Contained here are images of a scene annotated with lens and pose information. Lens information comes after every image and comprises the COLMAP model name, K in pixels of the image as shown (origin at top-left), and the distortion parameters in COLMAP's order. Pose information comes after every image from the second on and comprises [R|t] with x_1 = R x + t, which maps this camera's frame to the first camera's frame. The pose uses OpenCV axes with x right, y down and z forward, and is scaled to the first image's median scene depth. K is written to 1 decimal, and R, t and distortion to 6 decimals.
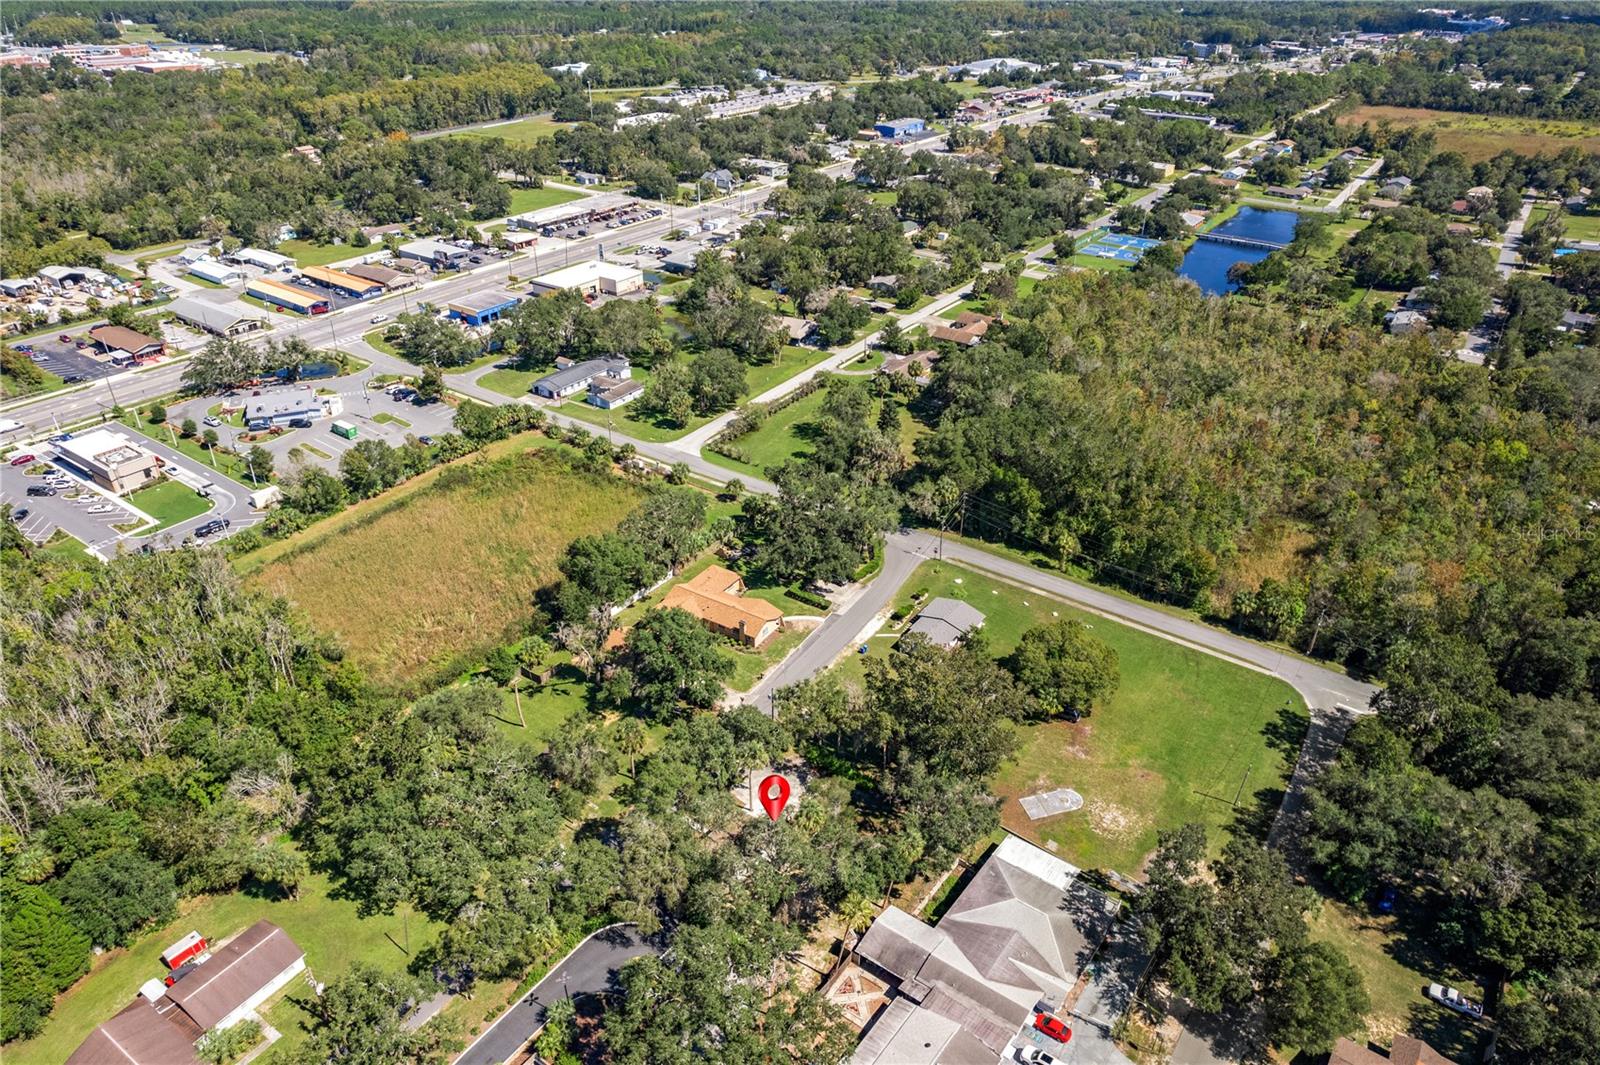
lens RADIAL K [[1023.9, 0, 806.3], [0, 1023.9, 536.7], [0, 0, 1]] dist [-0.078804, 0.064272]
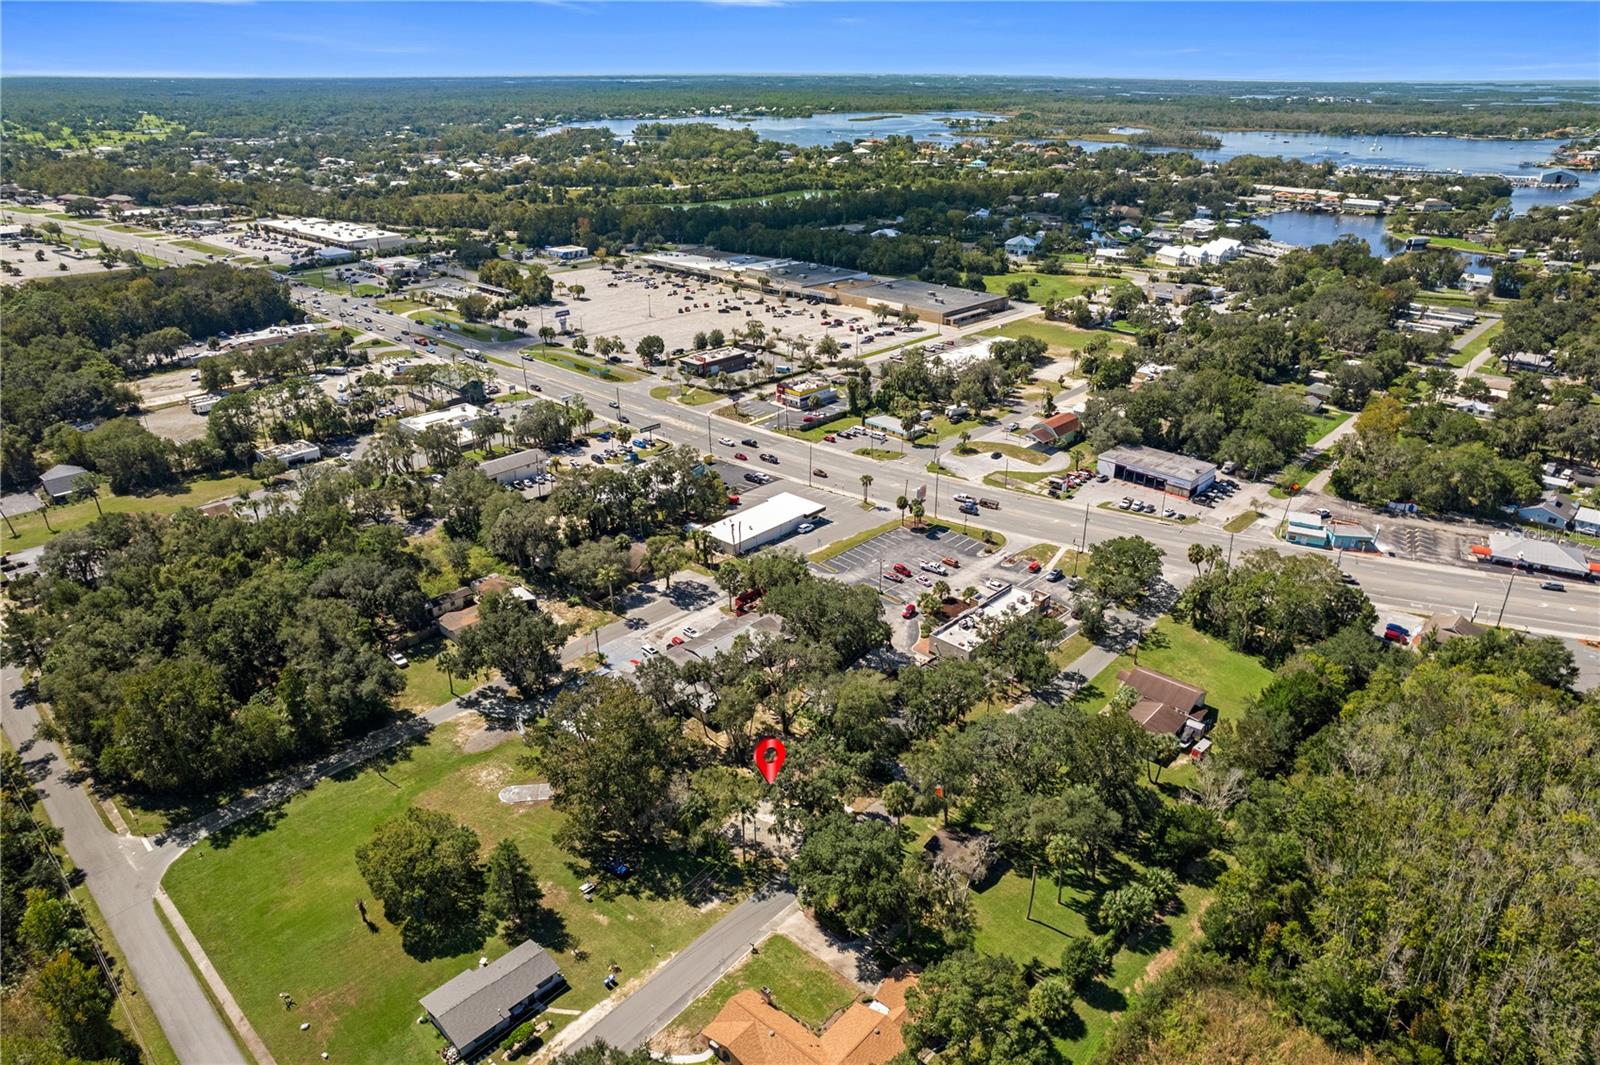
lens RADIAL K [[1023.9, 0, 806.3], [0, 1023.9, 536.7], [0, 0, 1]] dist [-0.078804, 0.064272]
pose [[-0.990003, -0.068833, 0.123106, -0.088639], [0.062288, 0.569733, 0.819466, -0.387655], [-0.126544, 0.818942, -0.559750, 0.650598]]
